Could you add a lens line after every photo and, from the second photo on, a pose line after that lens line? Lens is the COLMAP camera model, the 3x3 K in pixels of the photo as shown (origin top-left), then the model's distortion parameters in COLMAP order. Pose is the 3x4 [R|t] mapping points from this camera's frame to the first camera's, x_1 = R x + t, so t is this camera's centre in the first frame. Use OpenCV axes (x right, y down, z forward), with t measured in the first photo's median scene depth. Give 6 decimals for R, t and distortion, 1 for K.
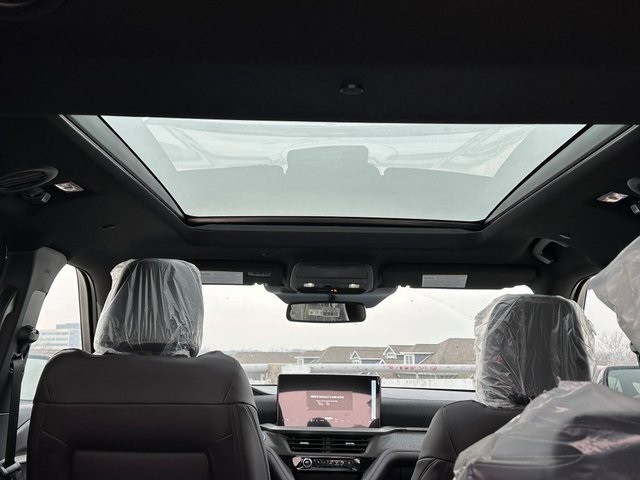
lens RADIAL K [[787.5, 0, 320.7], [0, 787.5, 241.3], [0, 0, 1]] dist [0.025161, 0.000000]
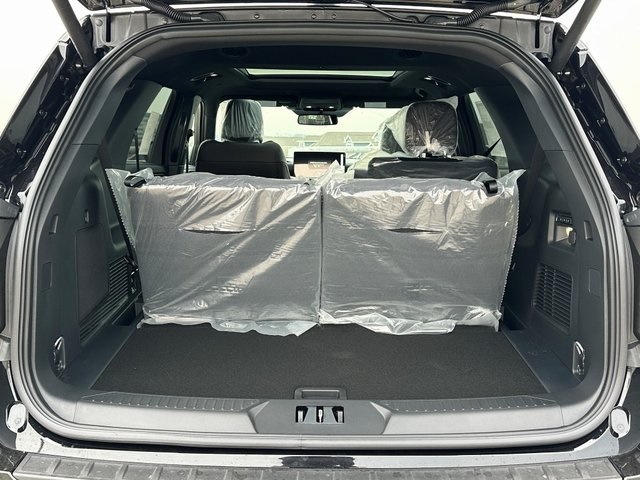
lens RADIAL K [[687.1, 0, 320.8], [0, 687.1, 242.6], [0, 0, 1]] dist [0.165205, 0.000000]
pose [[0.999991, -0.003840, 0.001825, 0.011151], [0.003150, 0.957500, 0.288415, -0.125536], [-0.002855, -0.288406, 0.957504, -0.818438]]
